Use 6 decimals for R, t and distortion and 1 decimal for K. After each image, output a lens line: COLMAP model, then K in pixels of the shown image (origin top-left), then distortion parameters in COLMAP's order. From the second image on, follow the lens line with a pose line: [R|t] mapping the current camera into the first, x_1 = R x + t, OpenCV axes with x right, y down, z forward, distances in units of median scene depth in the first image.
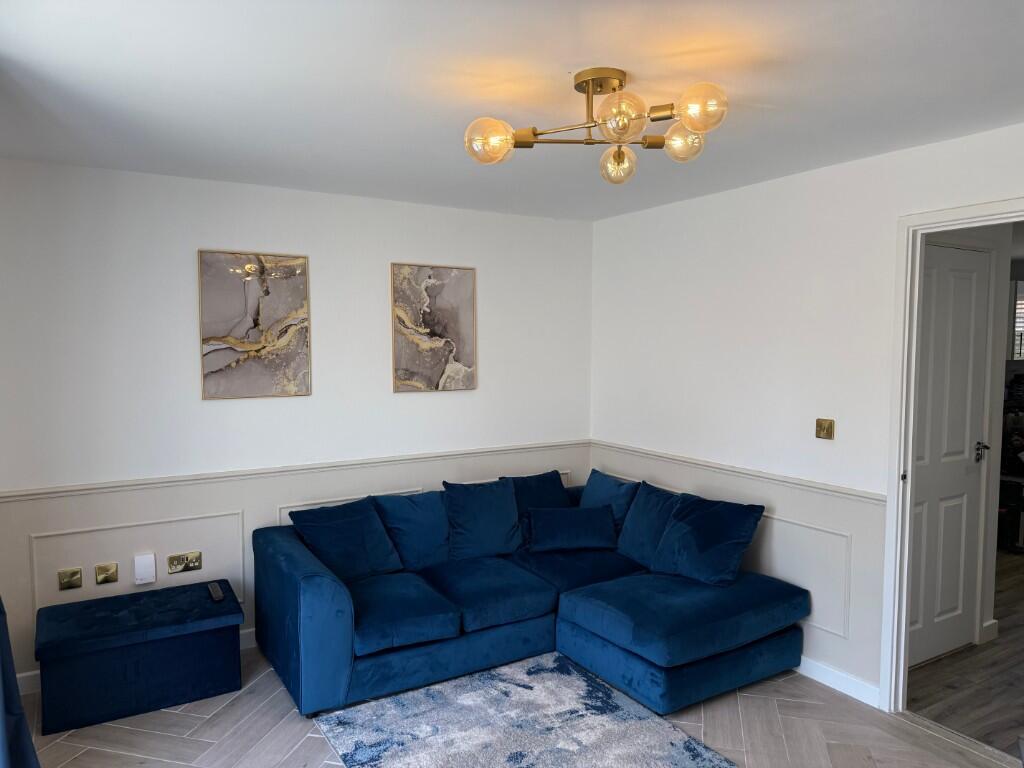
lens RADIAL K [[720.2, 0, 510.2], [0, 720.2, 390.6], [0, 0, 1]] dist [0.021343, -0.035202]
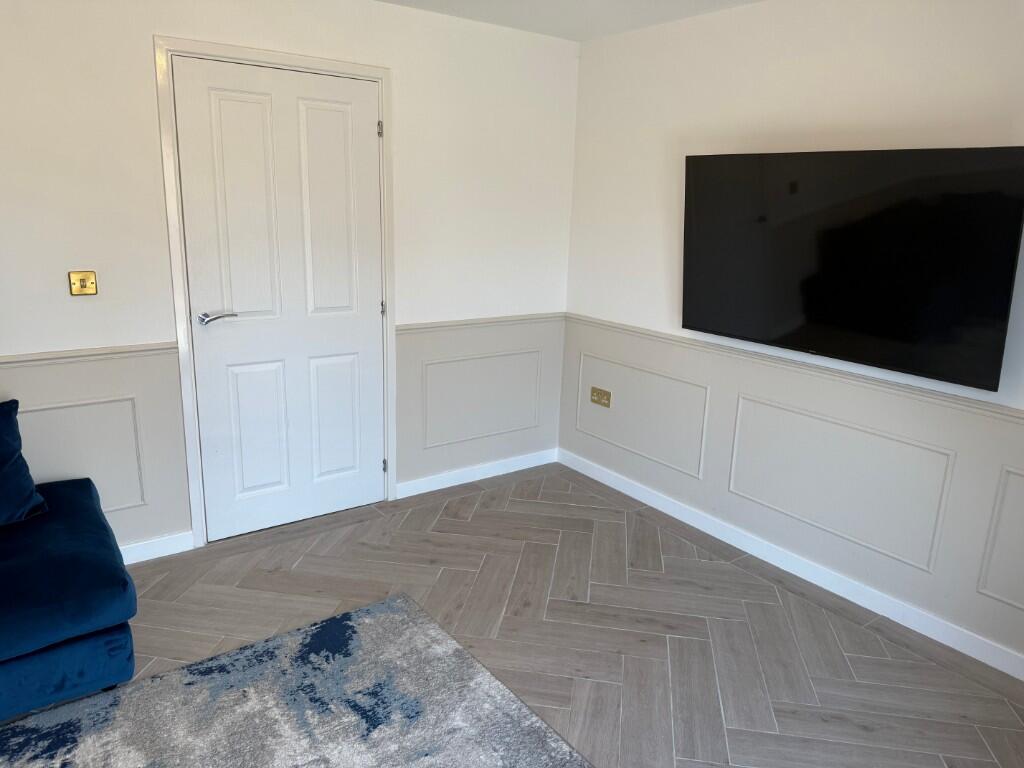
lens RADIAL K [[720.2, 0, 514.2], [0, 720.2, 387.8], [0, 0, 1]] dist [0.021343, -0.035202]
pose [[-0.082786, -0.256536, 0.962983, -0.391941], [0.038219, 0.964771, 0.260298, -0.025887], [-0.995834, 0.058354, -0.070065, 0.517608]]
